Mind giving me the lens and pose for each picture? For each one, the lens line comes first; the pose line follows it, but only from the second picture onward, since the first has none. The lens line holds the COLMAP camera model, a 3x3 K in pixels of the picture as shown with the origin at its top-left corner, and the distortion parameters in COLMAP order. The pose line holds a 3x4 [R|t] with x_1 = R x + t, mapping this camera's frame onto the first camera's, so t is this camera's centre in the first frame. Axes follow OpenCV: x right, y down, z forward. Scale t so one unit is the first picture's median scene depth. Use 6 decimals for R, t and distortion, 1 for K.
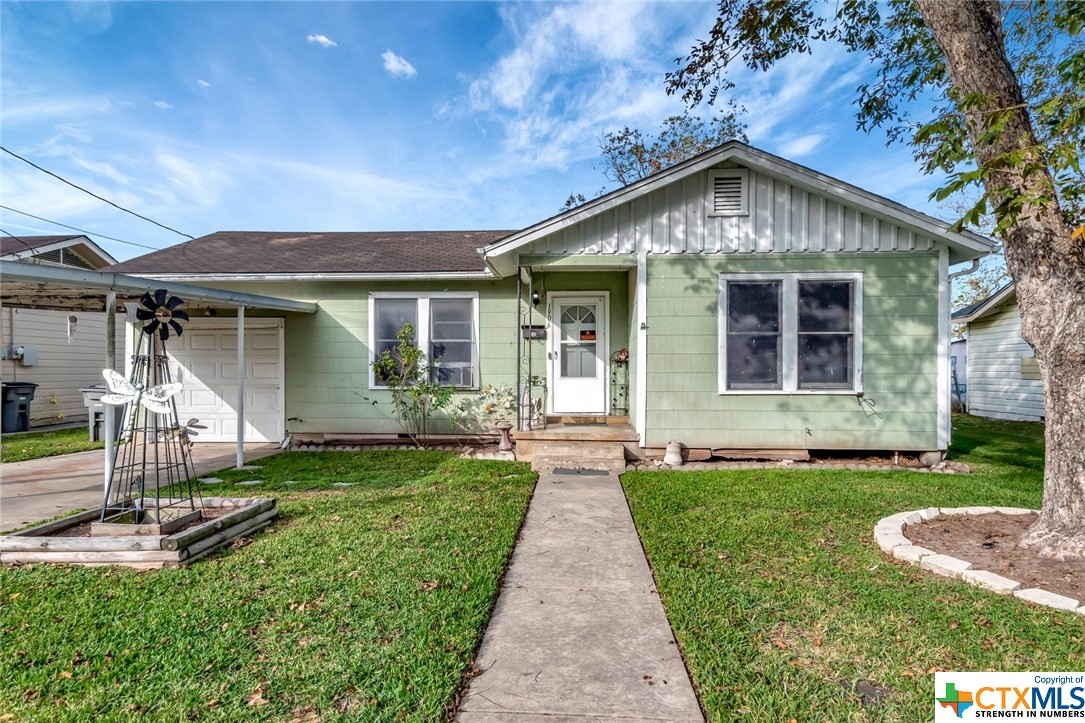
lens RADIAL K [[620.7, 0, 542.5], [0, 620.7, 361.5], [0, 0, 1]] dist [-0.000160, -0.000360]
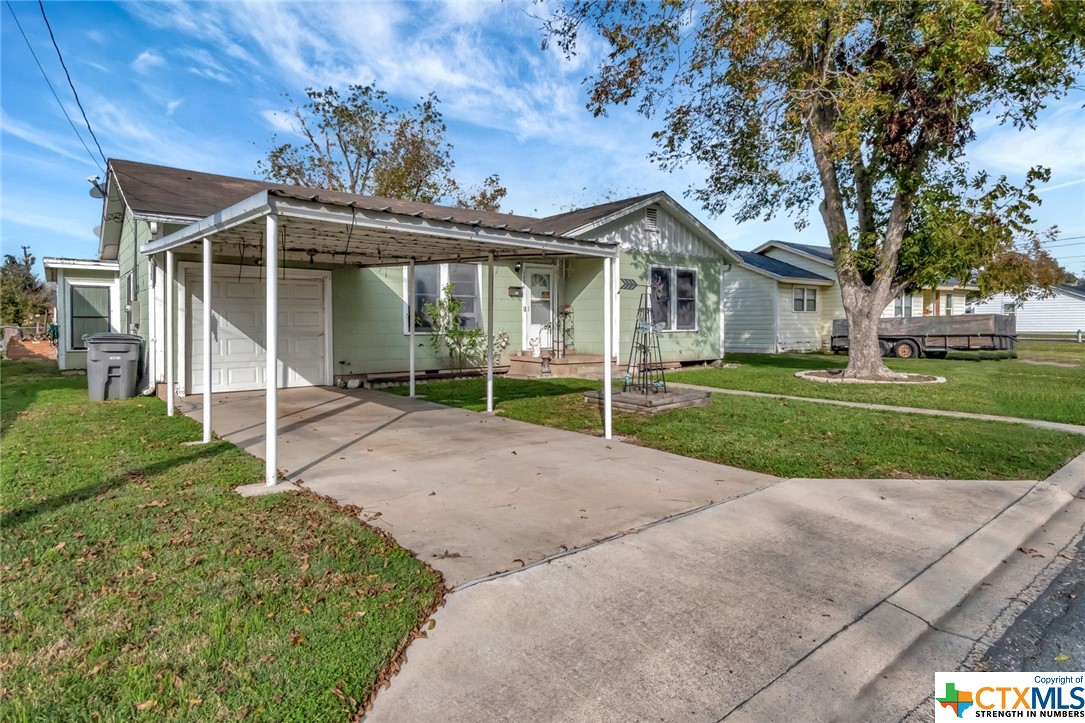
lens RADIAL K [[626.8, 0, 540.1], [0, 626.8, 325.9], [0, 0, 1]] dist [-0.000626, -0.000193]
pose [[0.724249, -0.003229, 0.689531, -0.968645], [0.003187, 0.999994, 0.001335, 0.028380], [-0.689531, 0.001231, 0.724255, -0.057283]]
